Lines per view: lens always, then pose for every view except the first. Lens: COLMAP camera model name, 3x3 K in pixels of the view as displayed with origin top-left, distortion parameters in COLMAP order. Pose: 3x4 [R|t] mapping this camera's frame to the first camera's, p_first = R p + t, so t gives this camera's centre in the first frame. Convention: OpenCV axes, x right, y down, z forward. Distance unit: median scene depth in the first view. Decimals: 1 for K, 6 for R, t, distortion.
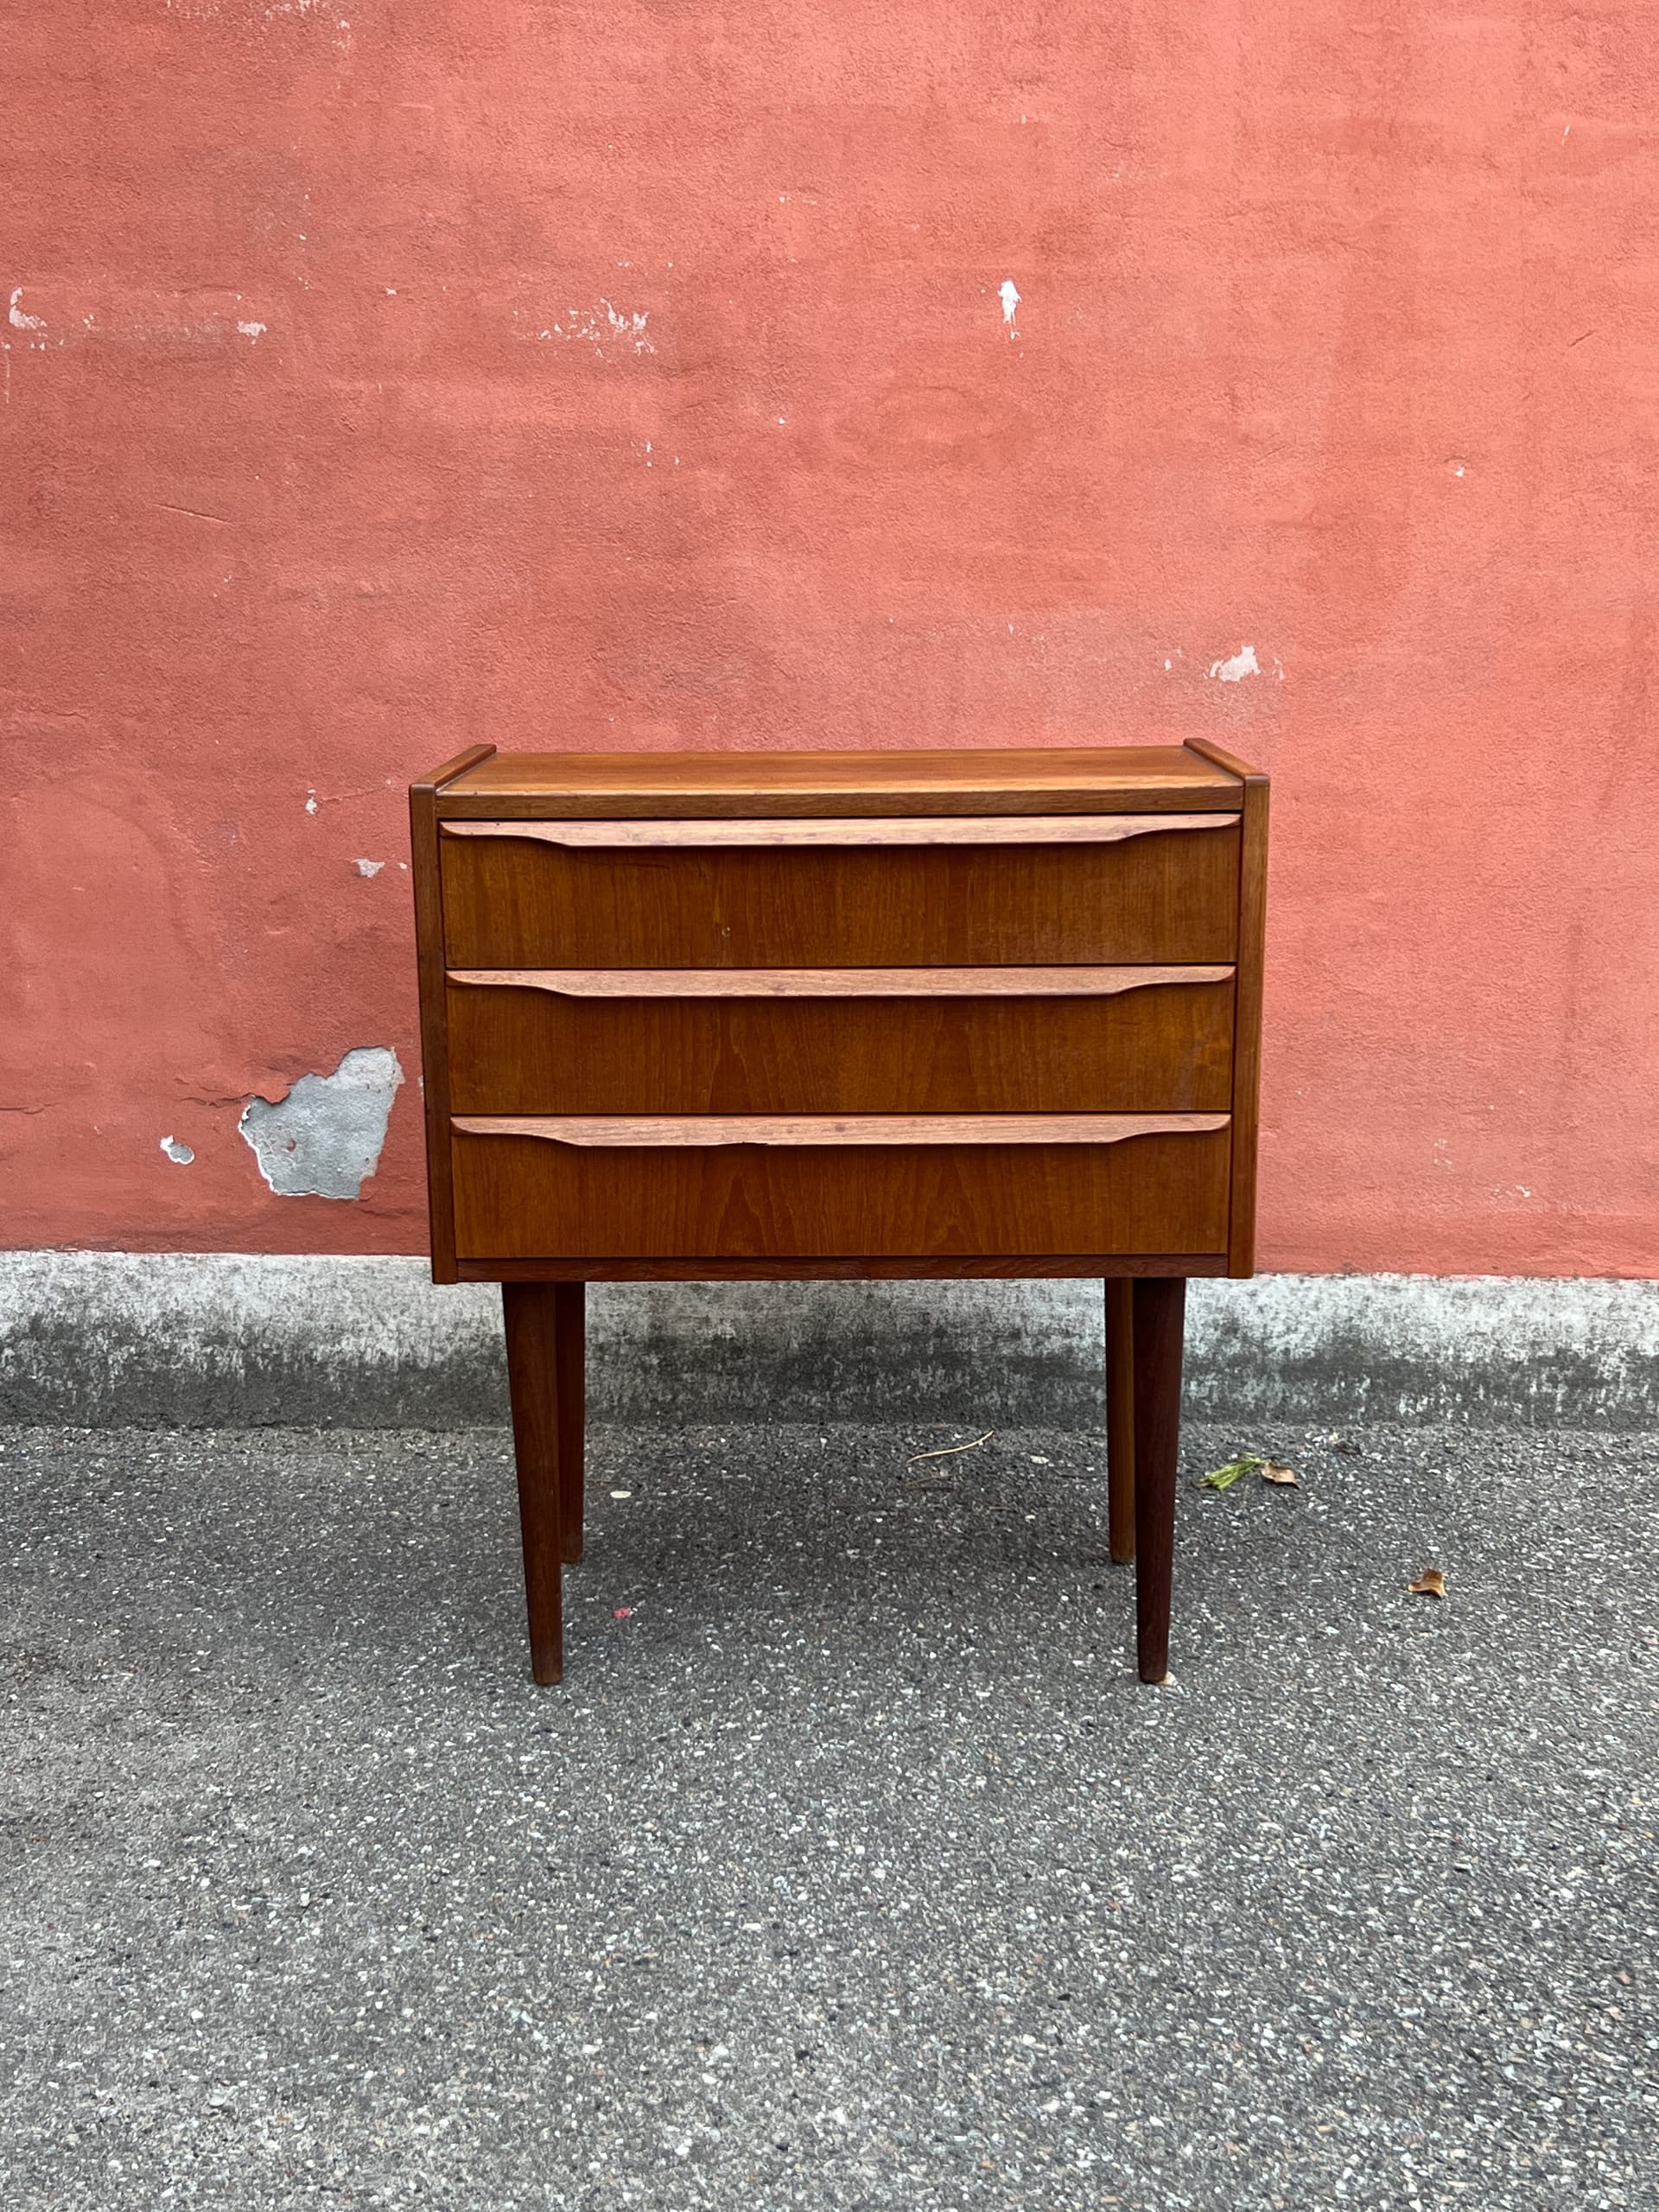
lens RADIAL K [[2673.8, 0, 823.4], [0, 2673.8, 1171.5], [0, 0, 1]] dist [0.182241, -0.554180]
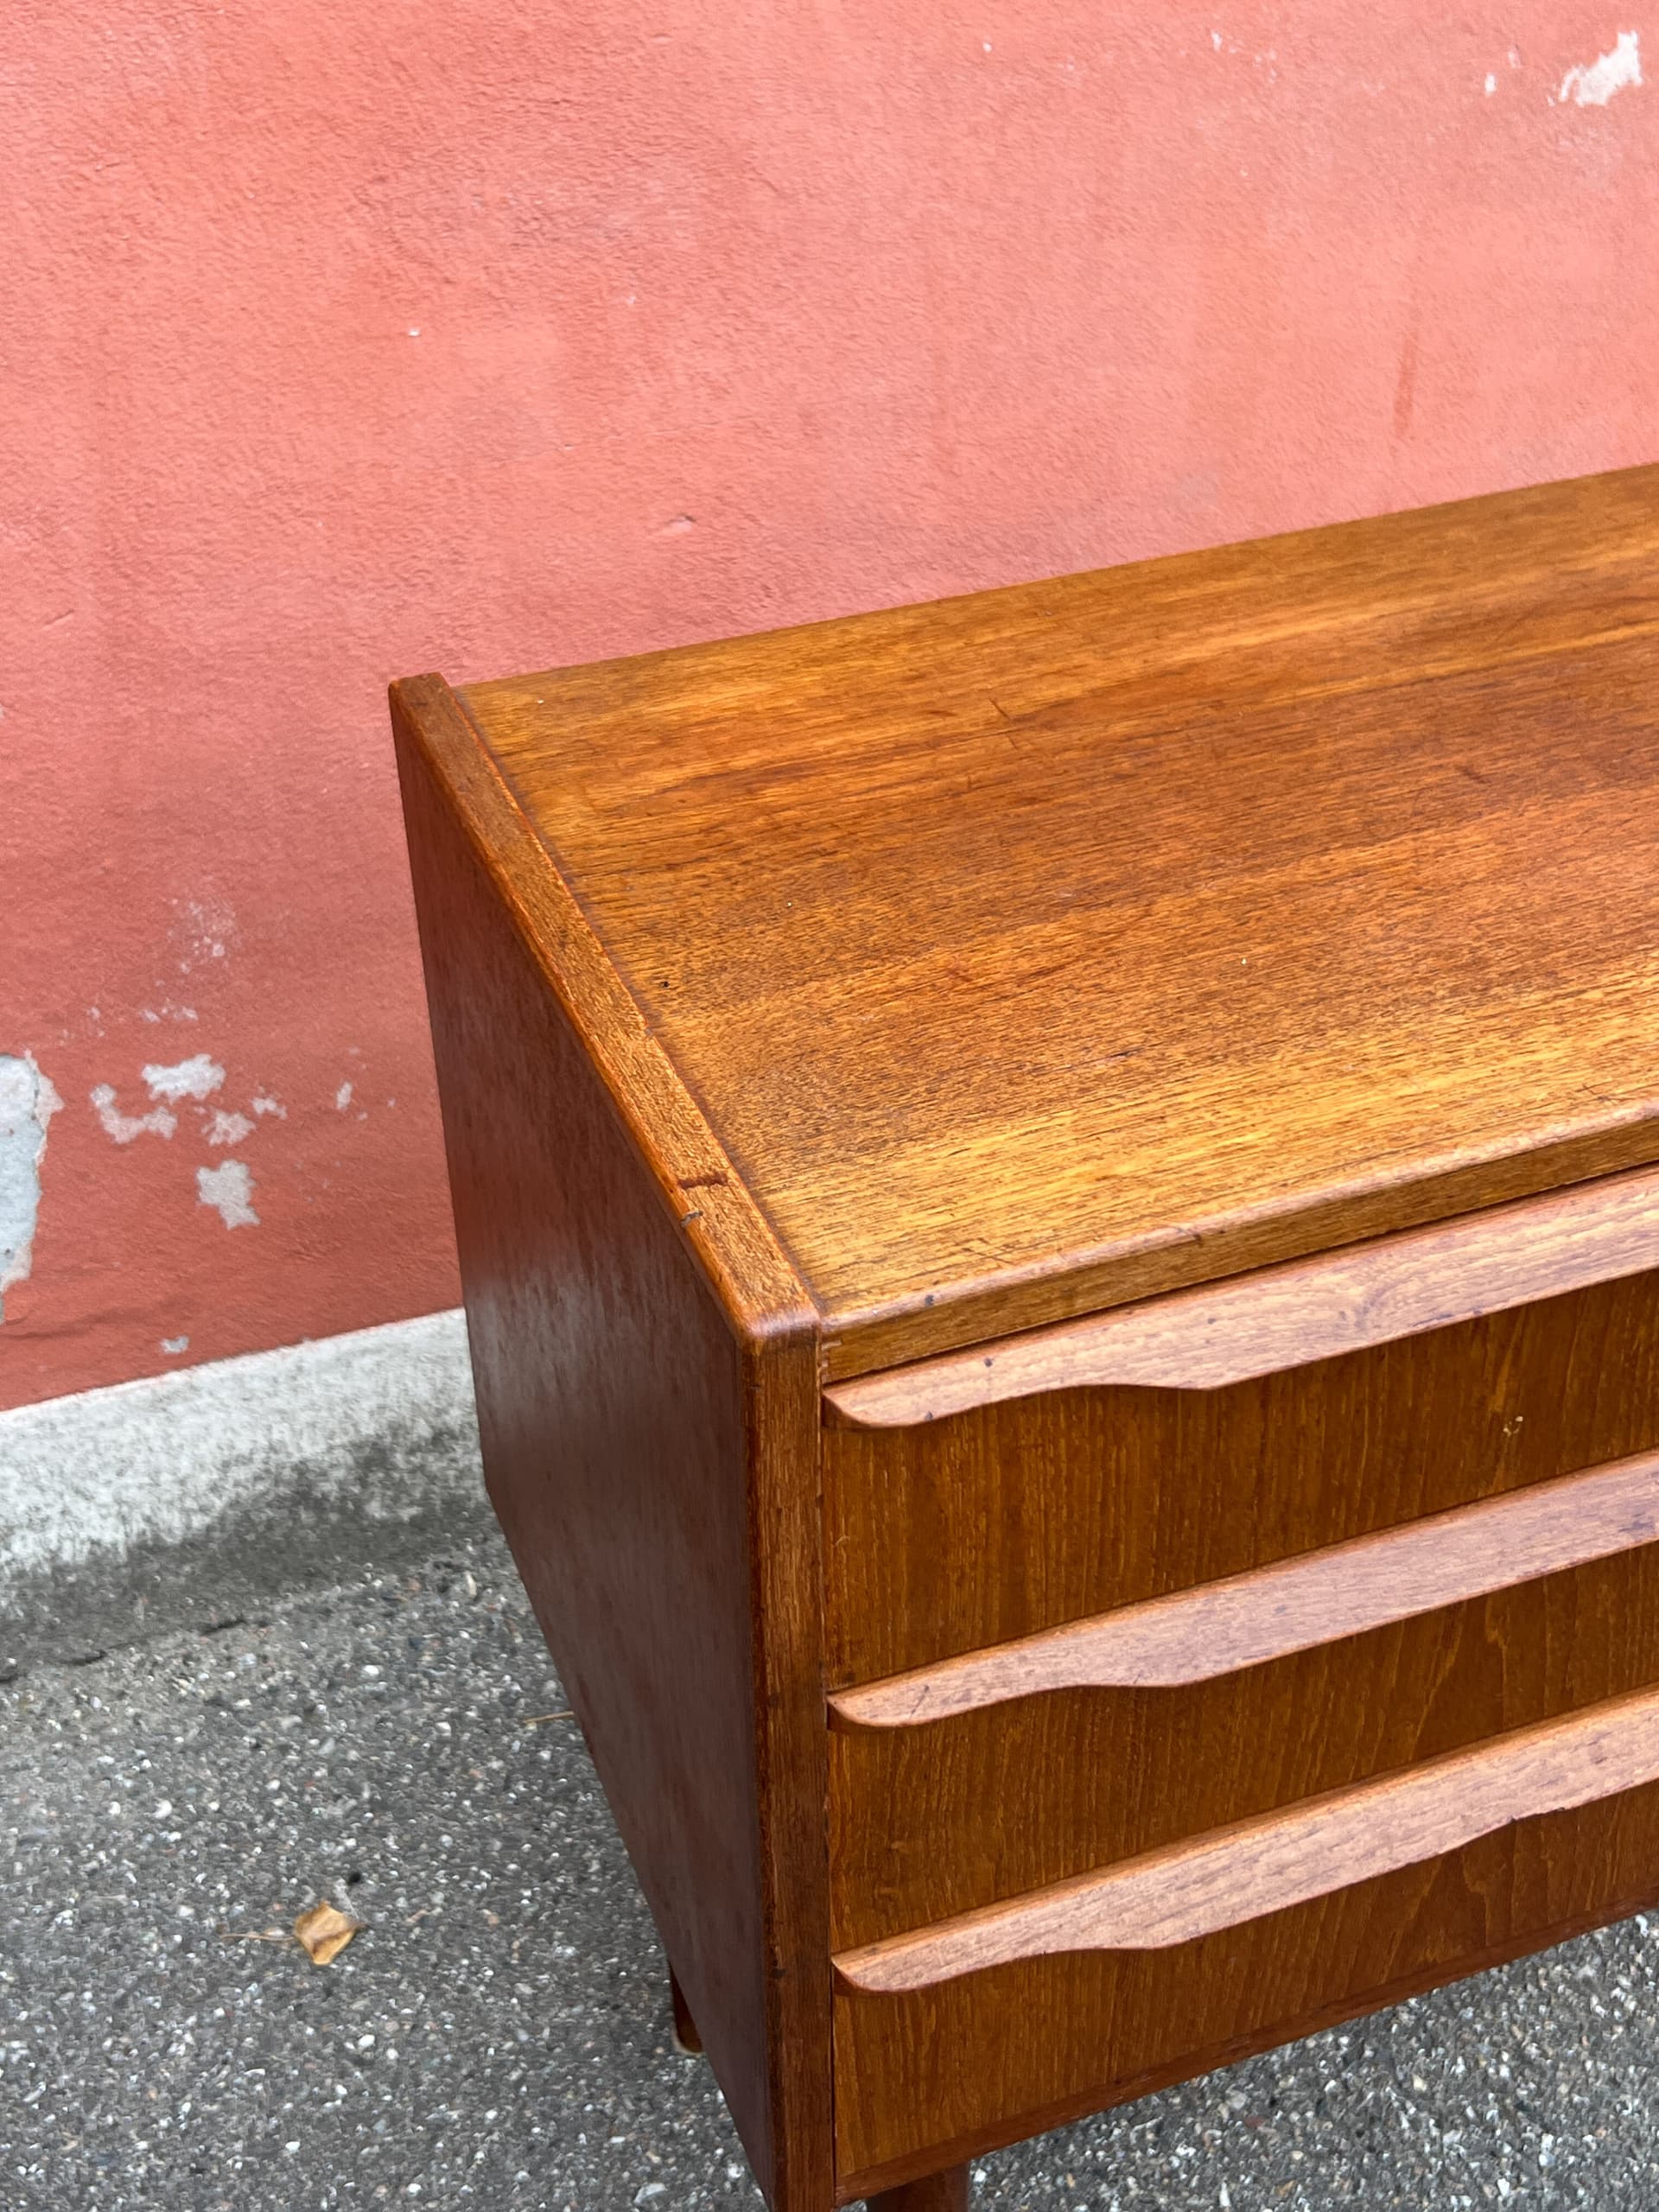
lens RADIAL K [[2612.9, 0, 810.7], [0, 2612.9, 1066.8], [0, 0, 1]] dist [0.136478, -0.384555]
pose [[0.930790, -0.216739, 0.294371, -0.181866], [0.091346, 0.917629, 0.386799, -0.230688], [-0.353958, -0.333139, 0.873918, 0.573588]]
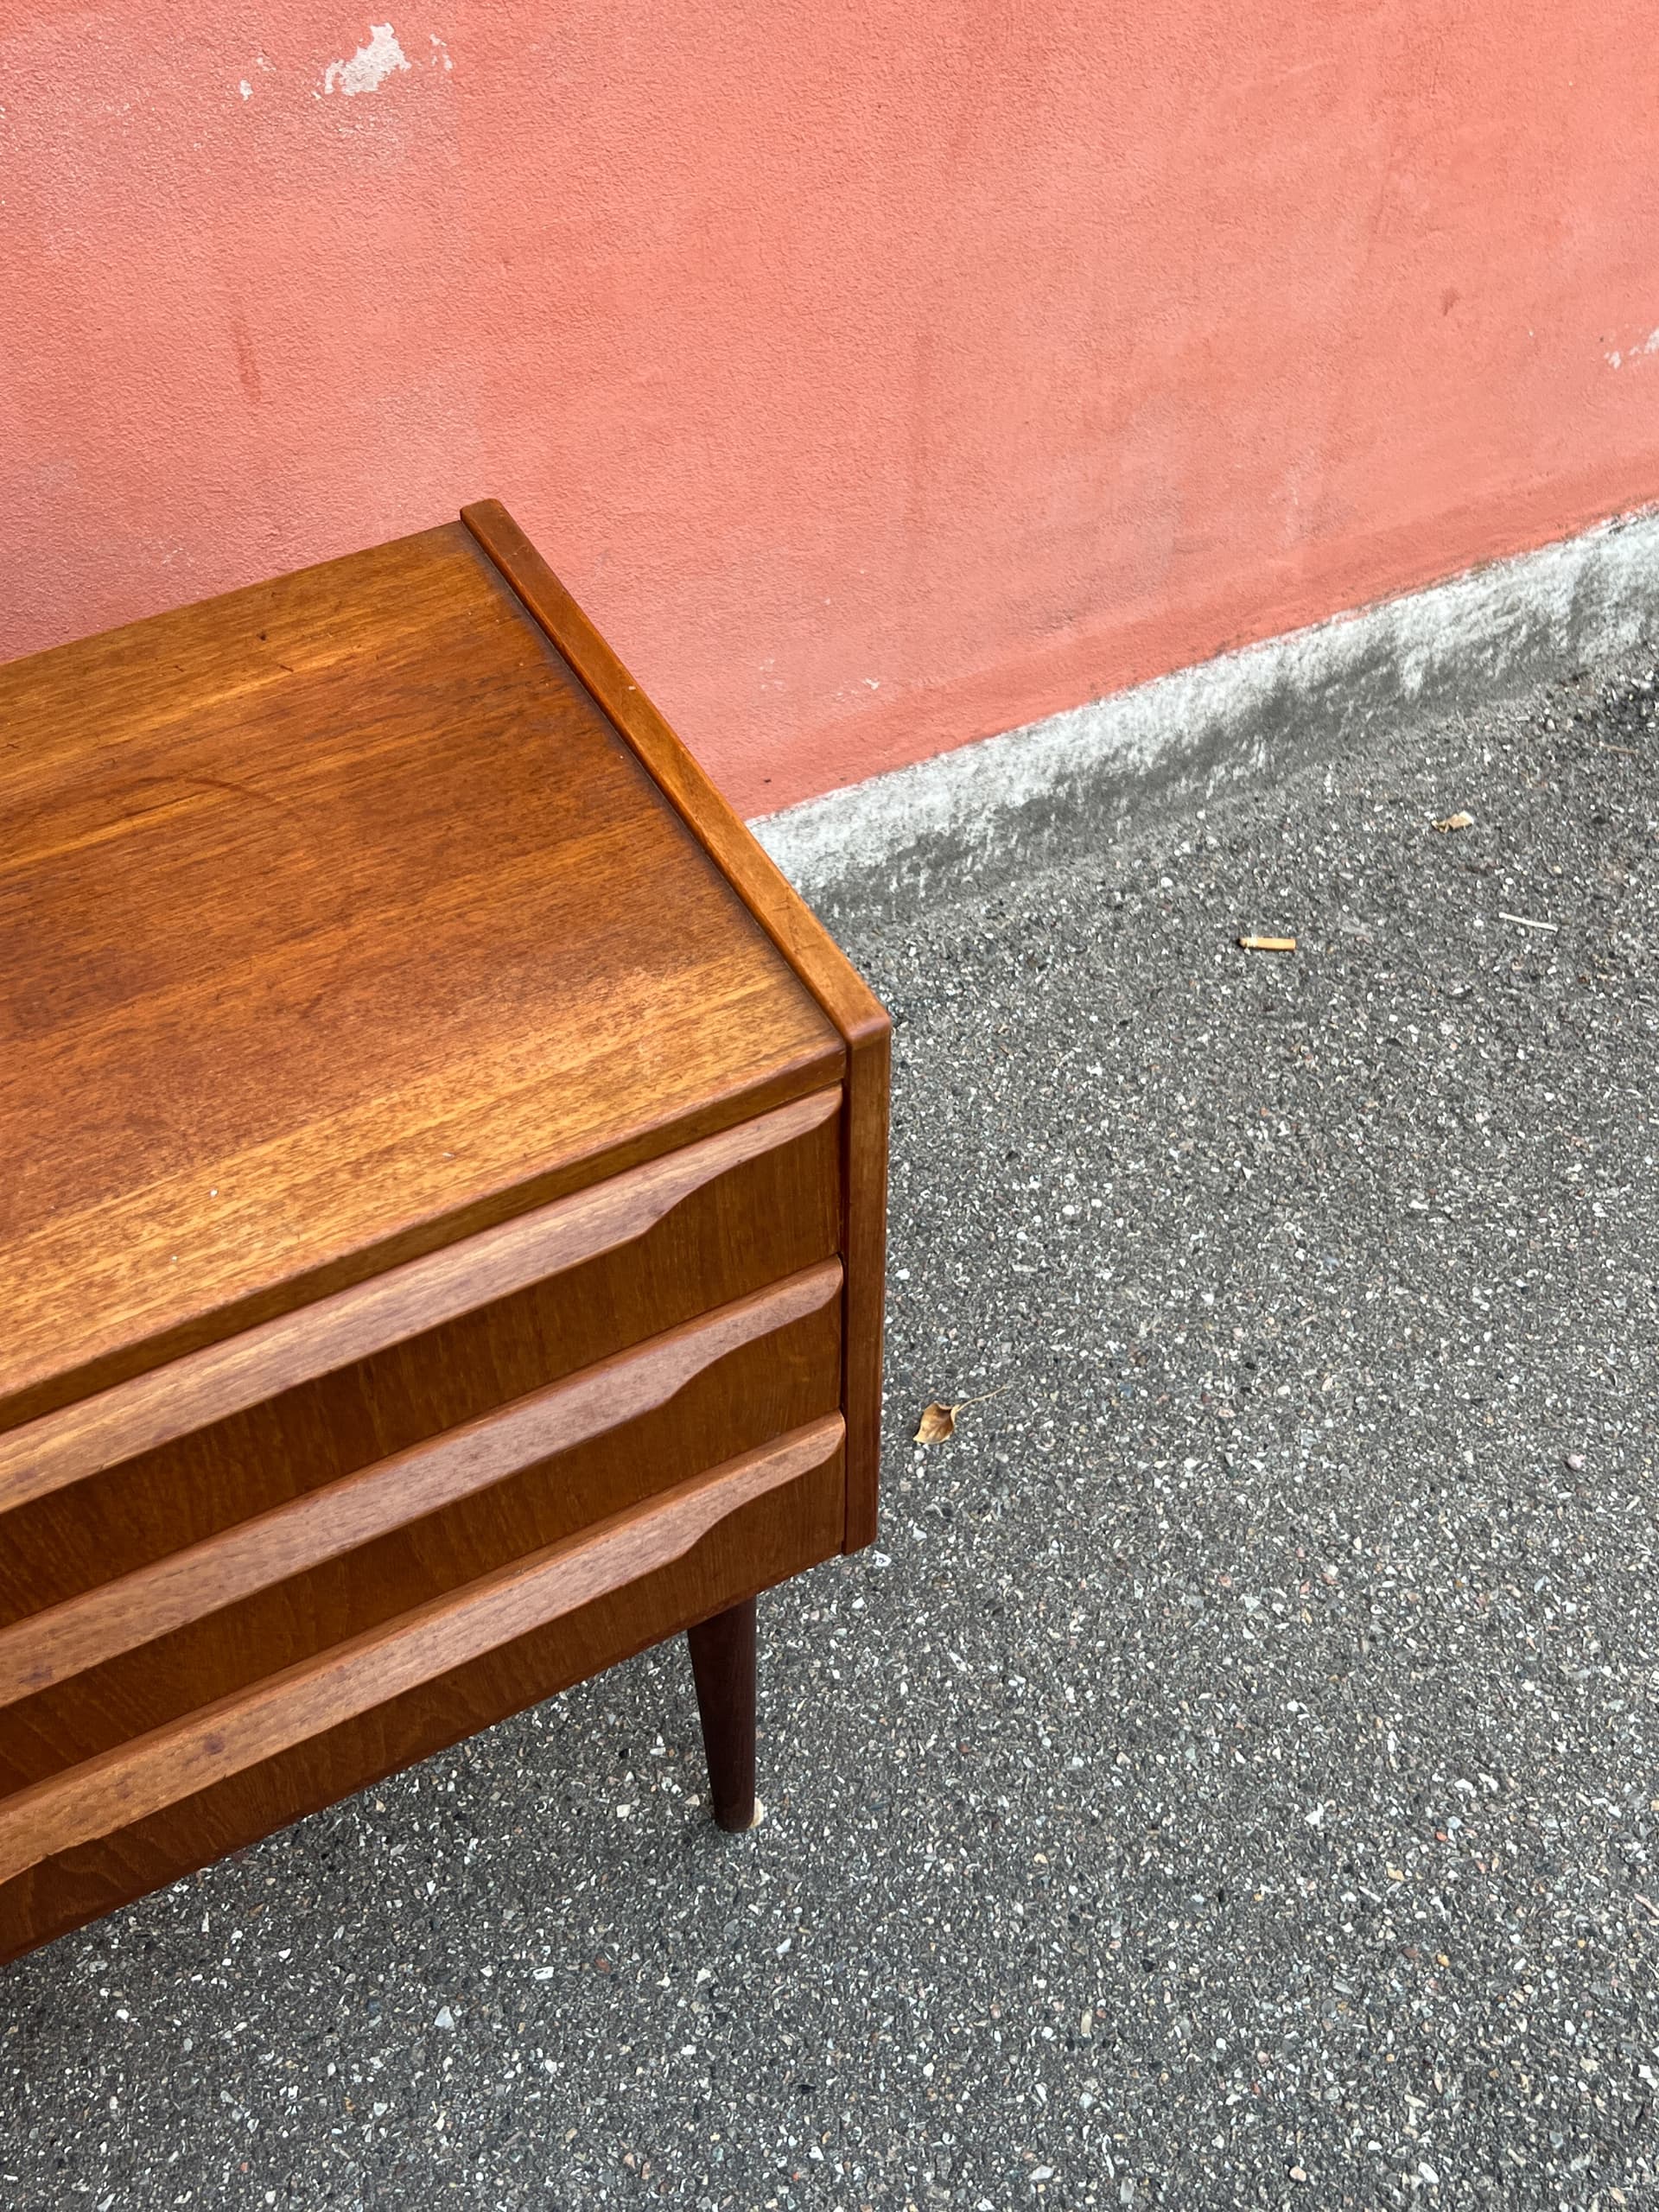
lens RADIAL K [[2345.8, 0, 826.5], [0, 2345.8, 1074.7], [0, 0, 1]] dist [0.129737, -0.338194]
pose [[0.873658, -0.364725, 0.322021, 0.007374], [0.106591, 0.789259, 0.604739, -0.316371], [-0.474721, -0.494010, 0.728419, 0.531424]]
